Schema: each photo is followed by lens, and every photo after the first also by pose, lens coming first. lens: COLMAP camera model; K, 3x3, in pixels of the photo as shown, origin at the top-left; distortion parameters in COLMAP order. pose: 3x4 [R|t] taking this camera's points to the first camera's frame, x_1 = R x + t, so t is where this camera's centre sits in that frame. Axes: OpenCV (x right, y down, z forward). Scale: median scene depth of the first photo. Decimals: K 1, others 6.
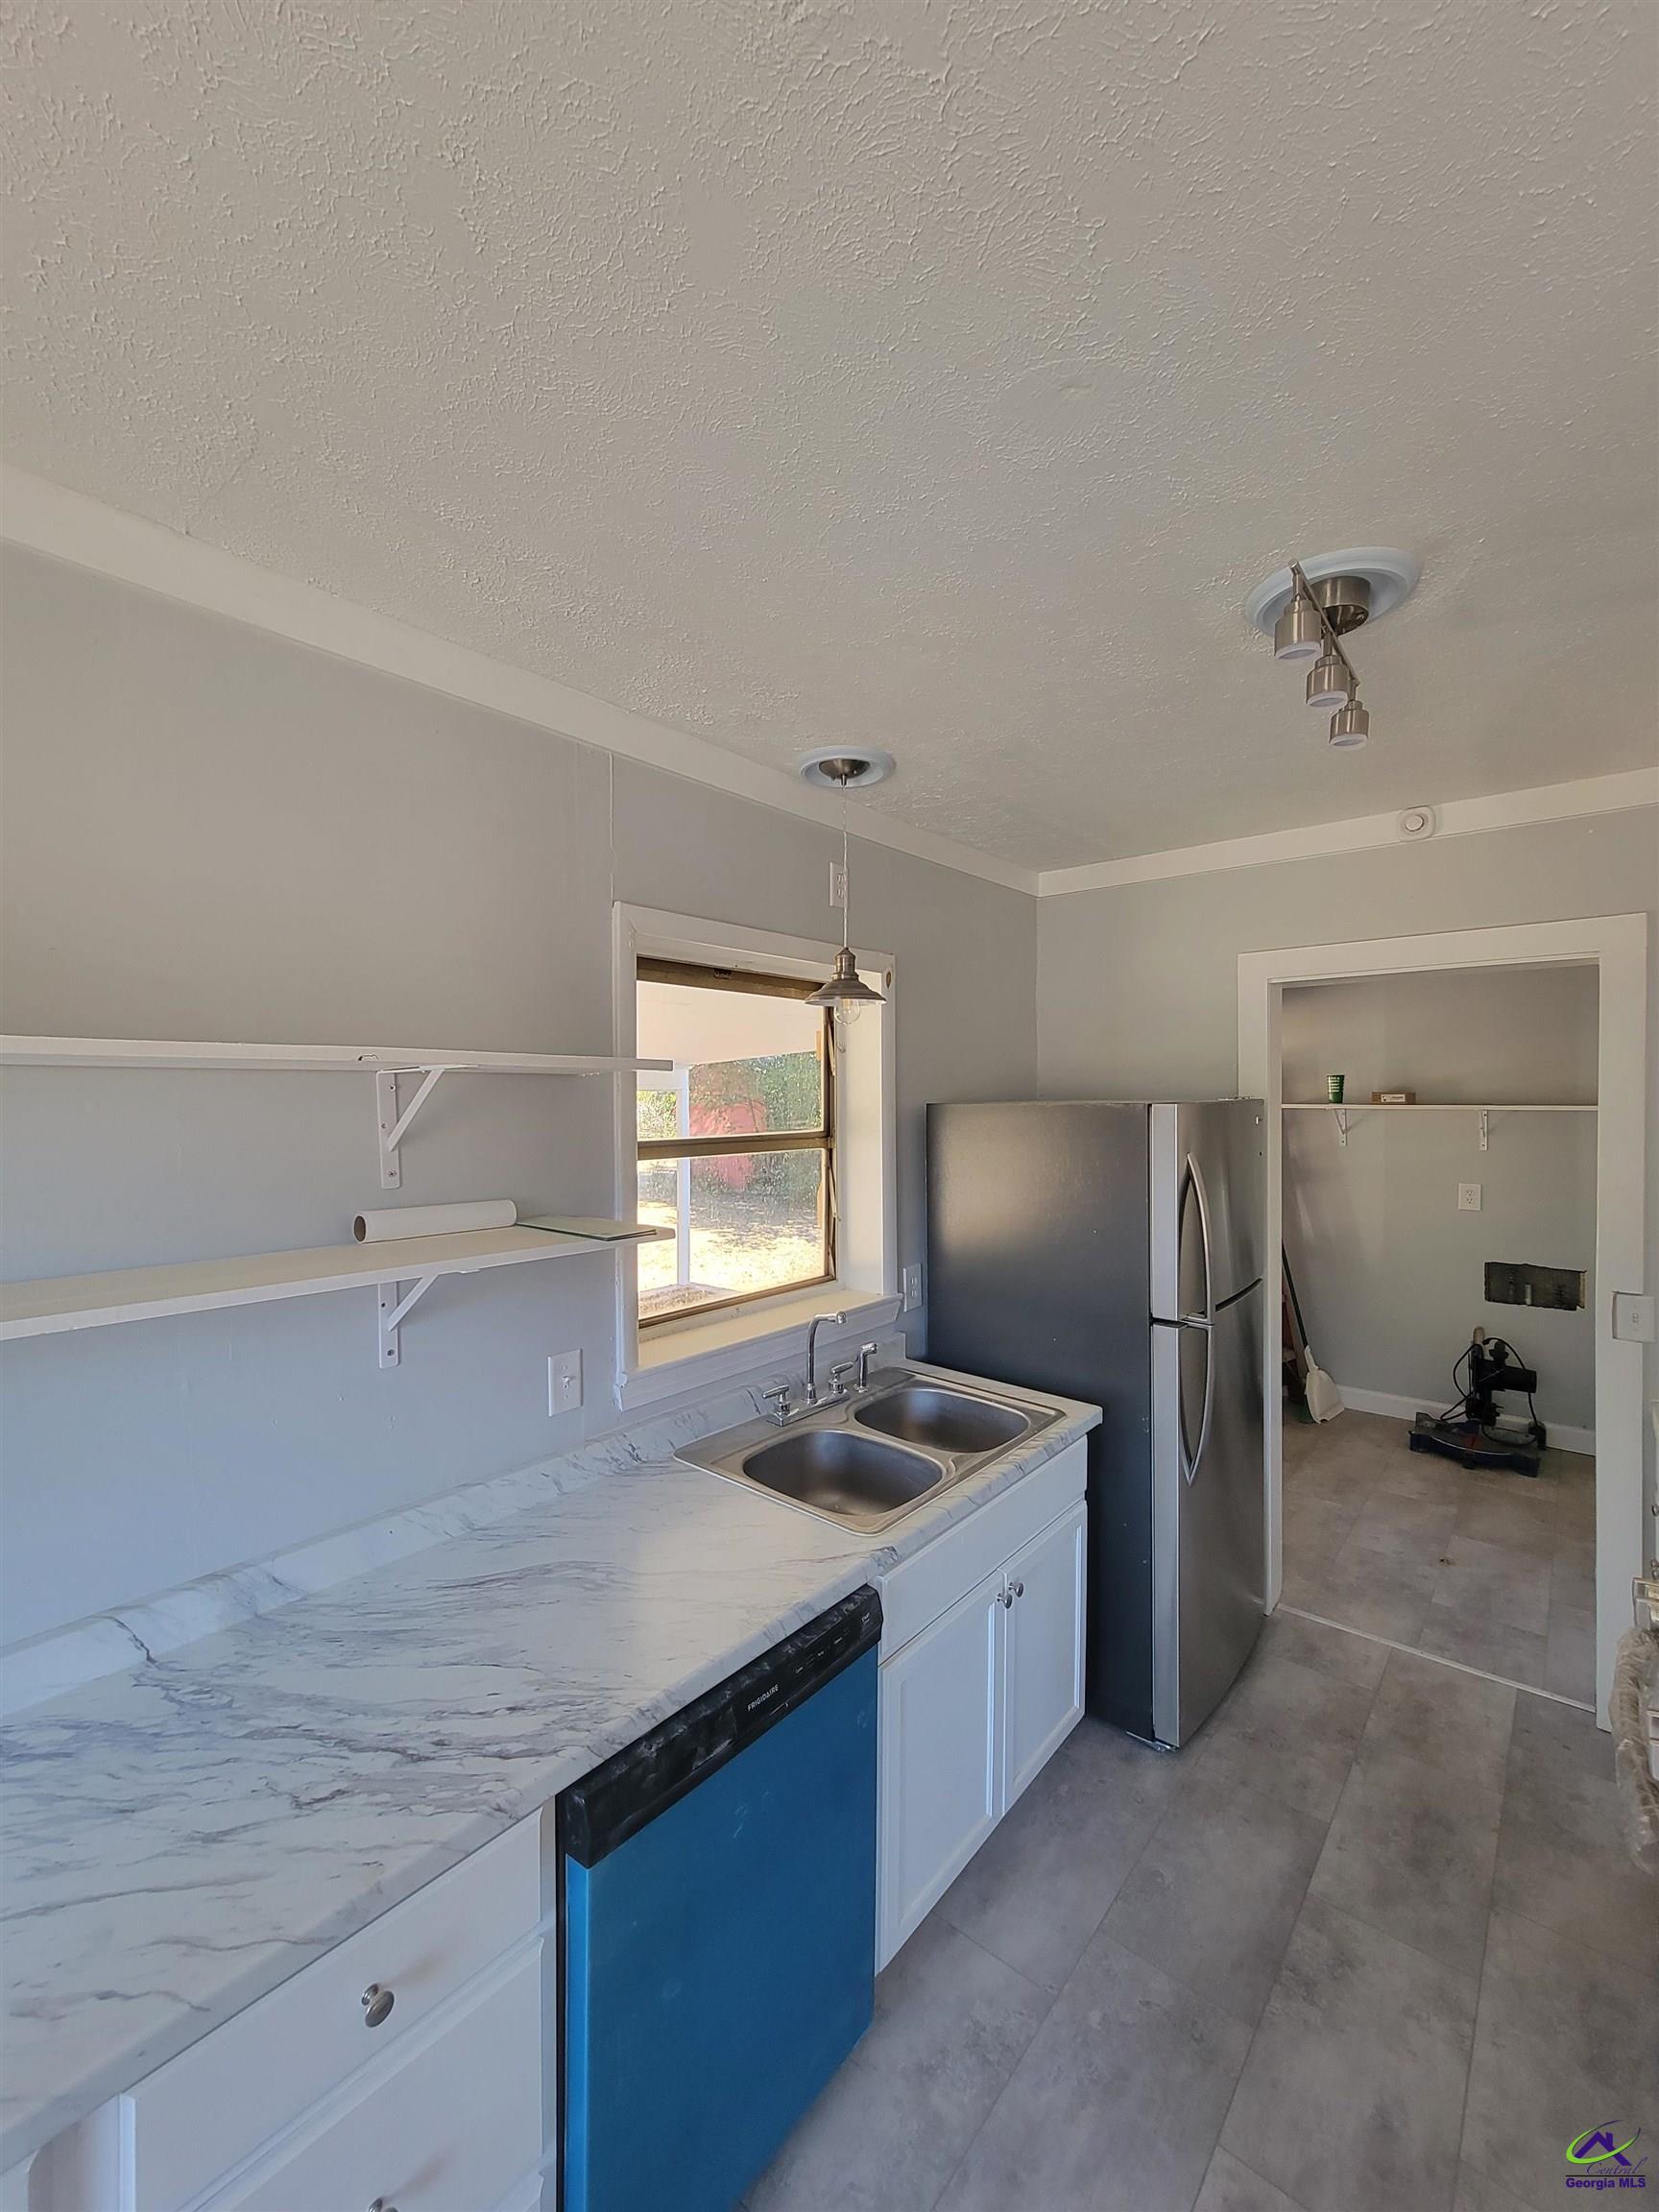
lens RADIAL K [[896.6, 0, 819.3], [0, 896.6, 1104.8], [0, 0, 1]] dist [-0.002932, 0.000471]
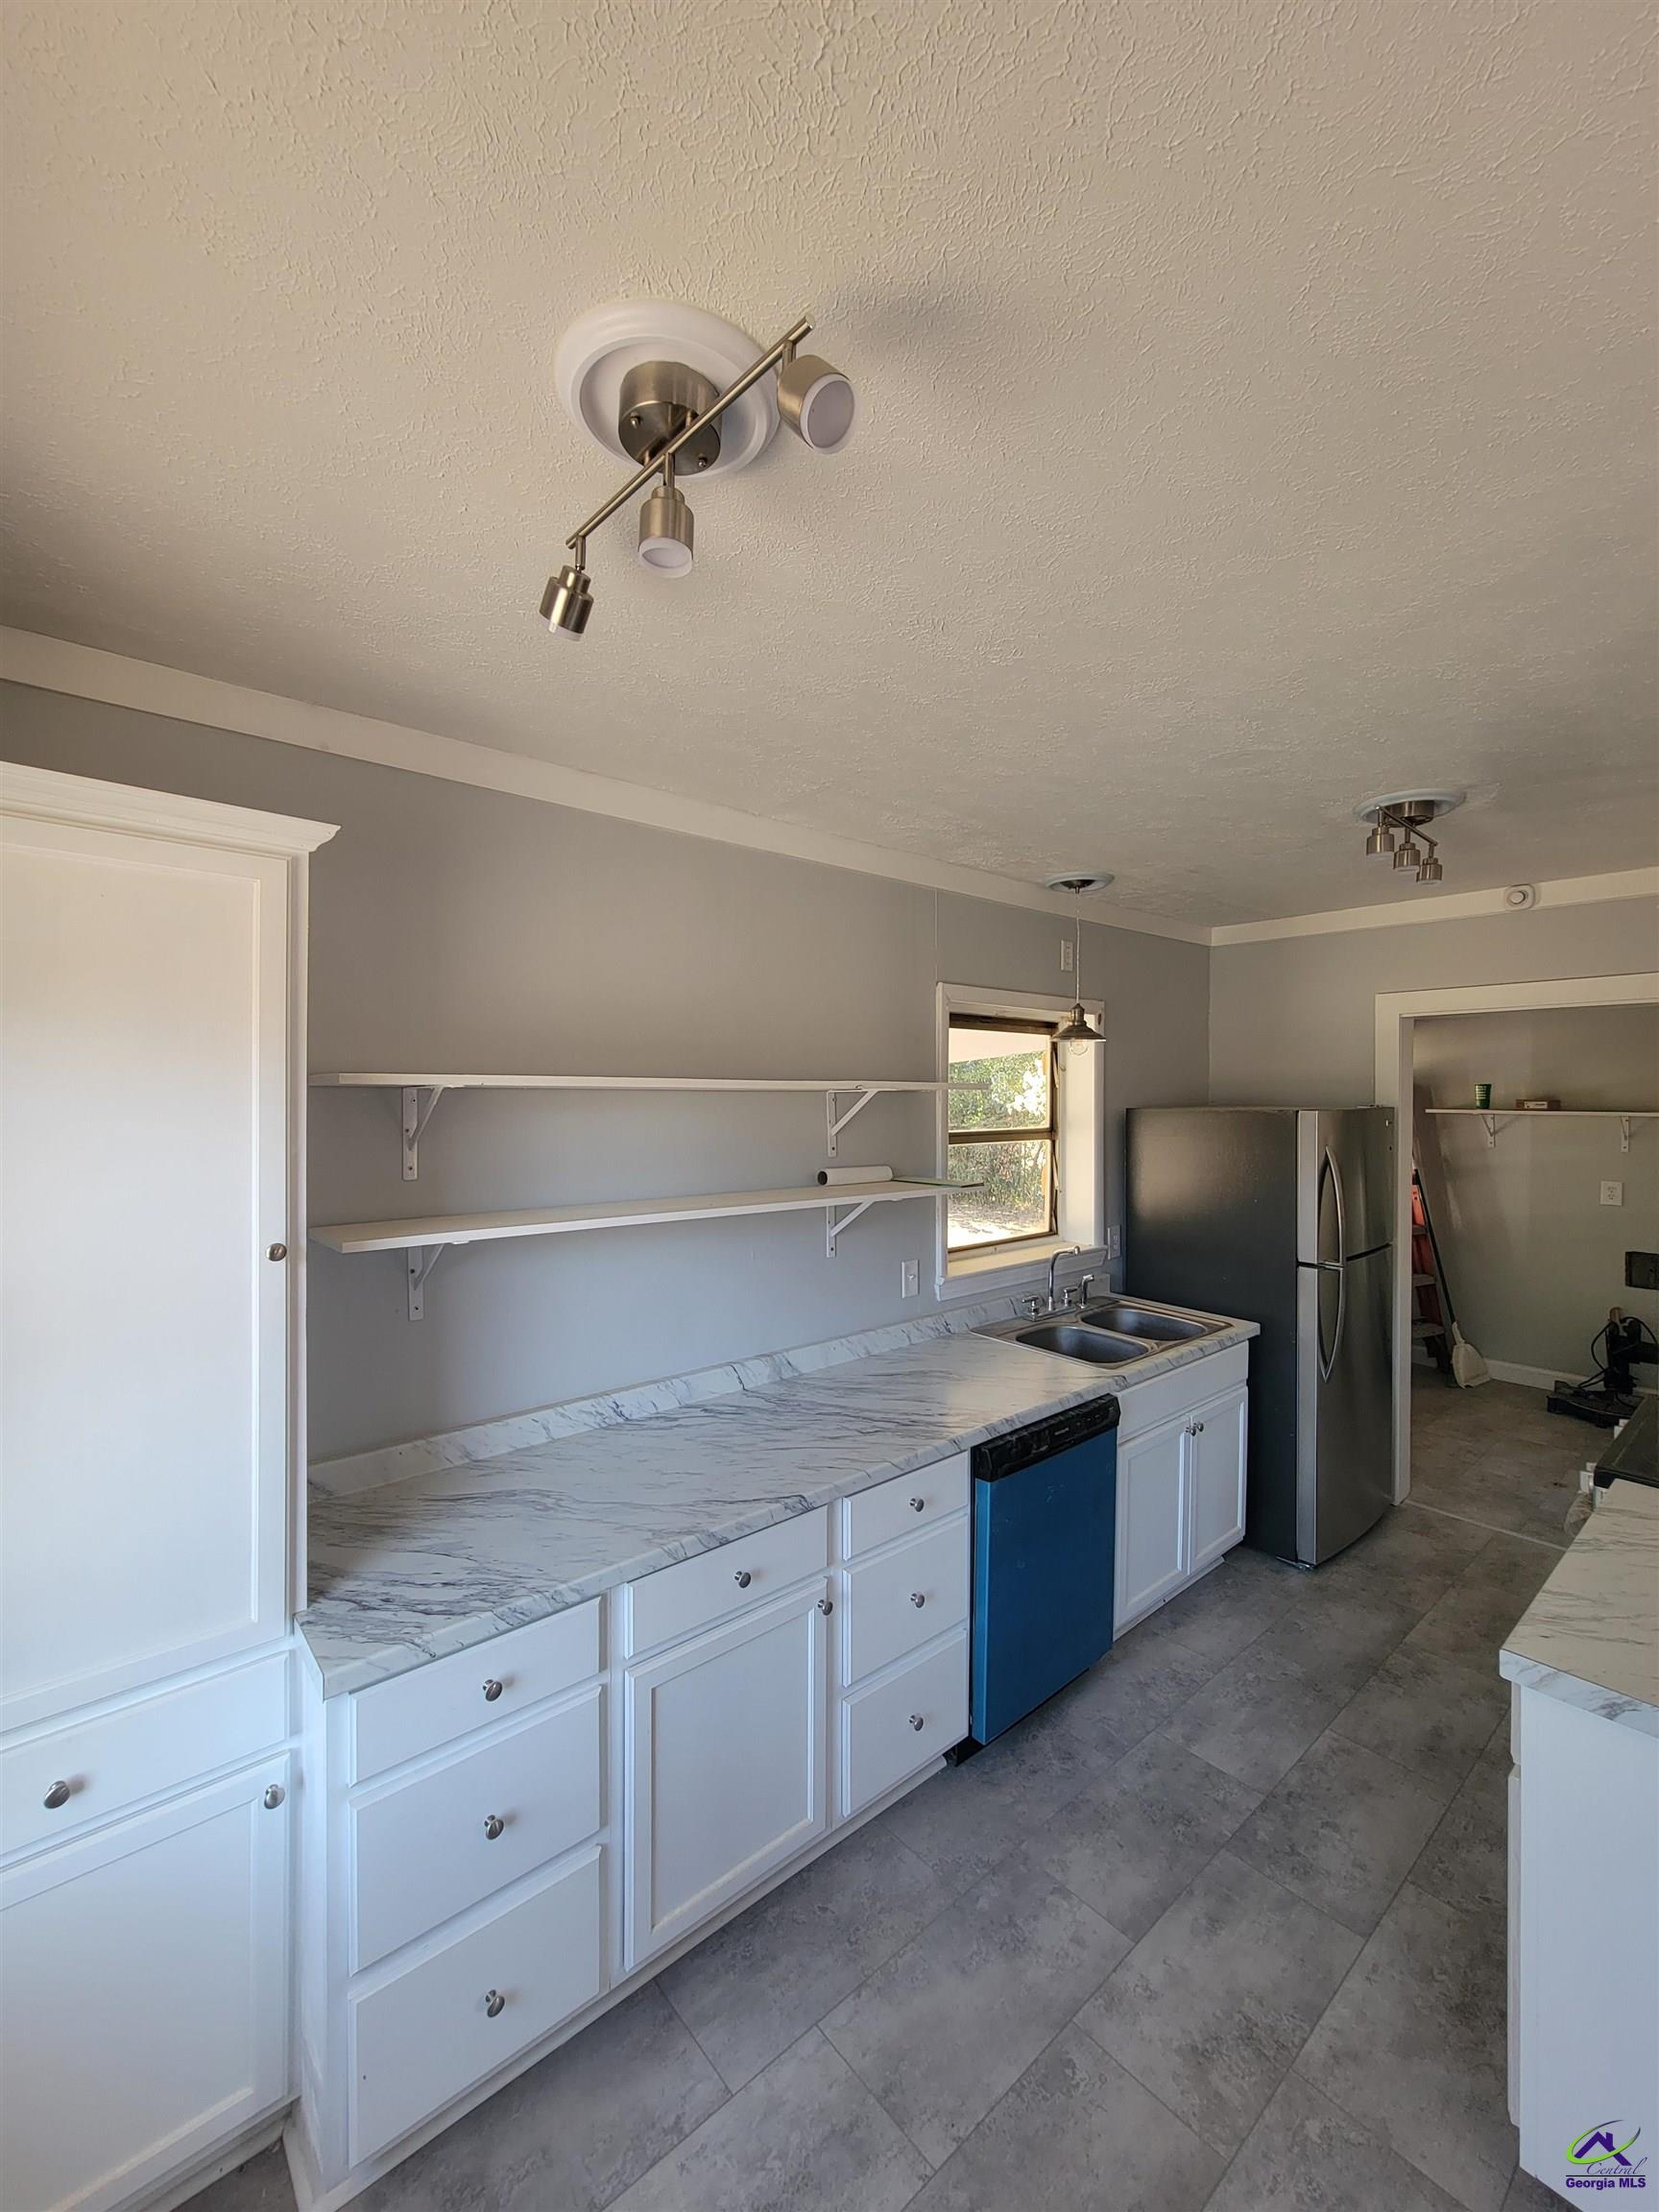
lens RADIAL K [[896.6, 0, 819.3], [0, 896.6, 1104.8], [0, 0, 1]] dist [-0.002932, 0.000471]
pose [[0.987357, 0.006880, -0.158365, -0.153202], [-0.006482, 0.999974, 0.003028, -0.009880], [0.158382, -0.001963, 0.987376, -0.518139]]
